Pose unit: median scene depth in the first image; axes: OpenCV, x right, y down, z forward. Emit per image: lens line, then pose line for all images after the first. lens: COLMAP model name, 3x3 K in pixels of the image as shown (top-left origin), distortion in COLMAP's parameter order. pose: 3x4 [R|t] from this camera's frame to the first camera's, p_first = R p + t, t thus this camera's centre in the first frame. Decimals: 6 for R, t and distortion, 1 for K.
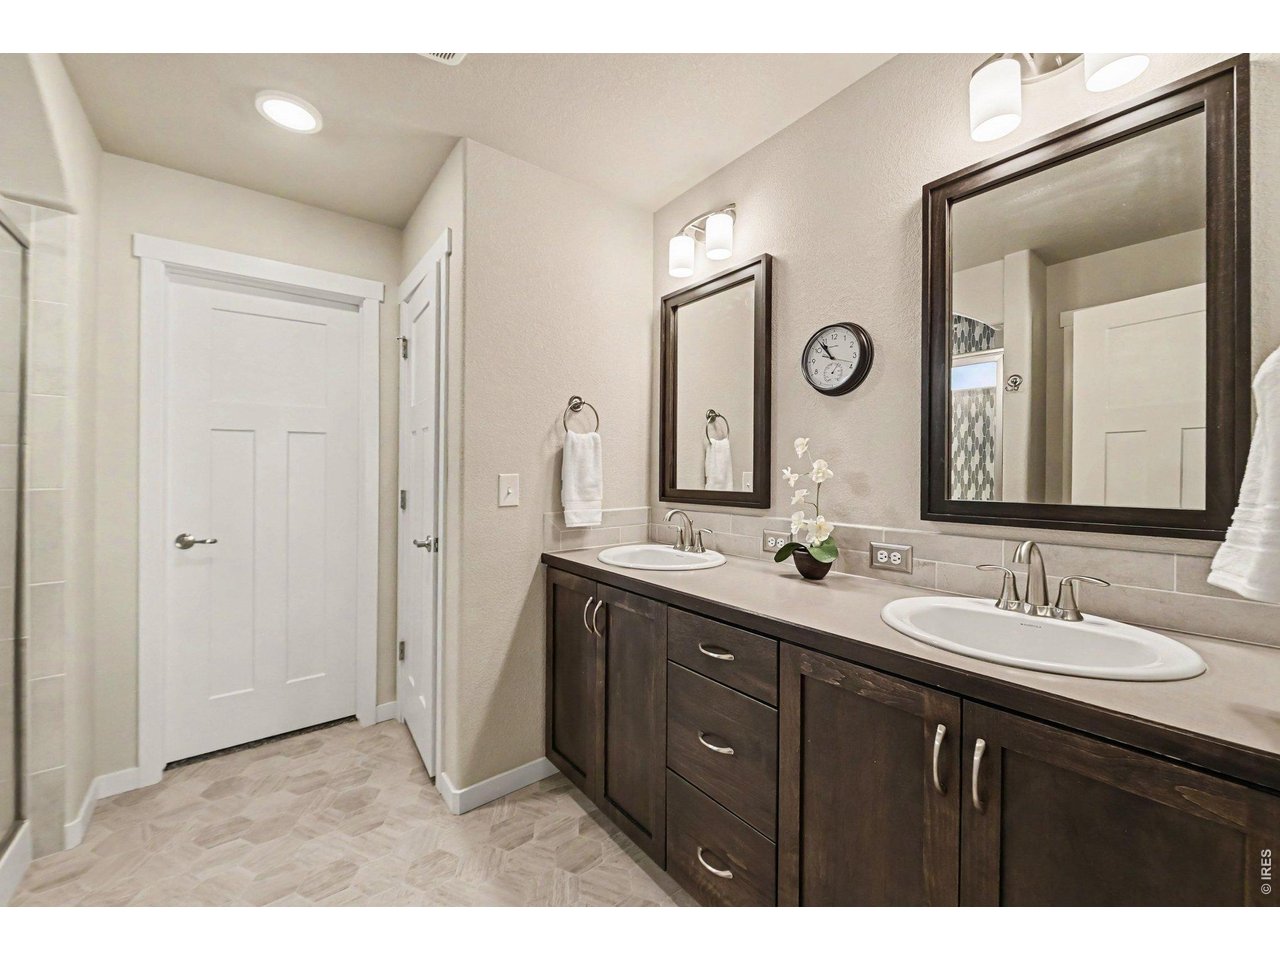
lens RADIAL K [[536.3, 0, 640.0], [0, 536.3, 480.0], [0, 0, 1]] dist [-0.014084, -0.000168]
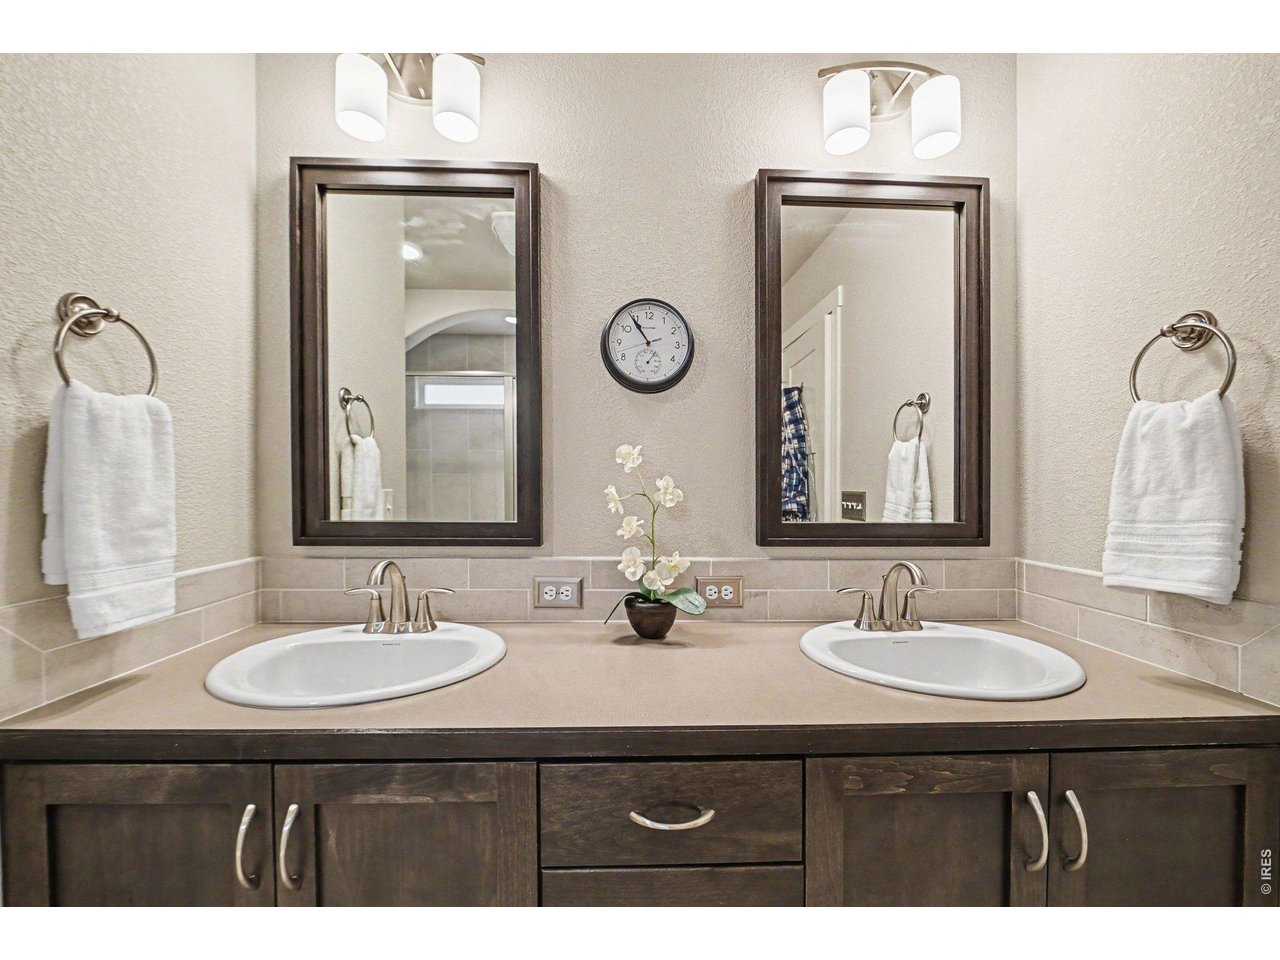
lens RADIAL K [[525.9, 0, 641.3], [0, 525.9, 499.1], [0, 0, 1]] dist [0.001168, -0.000019]
pose [[0.560798, -0.015144, 0.827814, -0.246166], [0.005938, 0.999881, 0.014270, -0.013954], [-0.827931, -0.003087, 0.560821, 0.528168]]
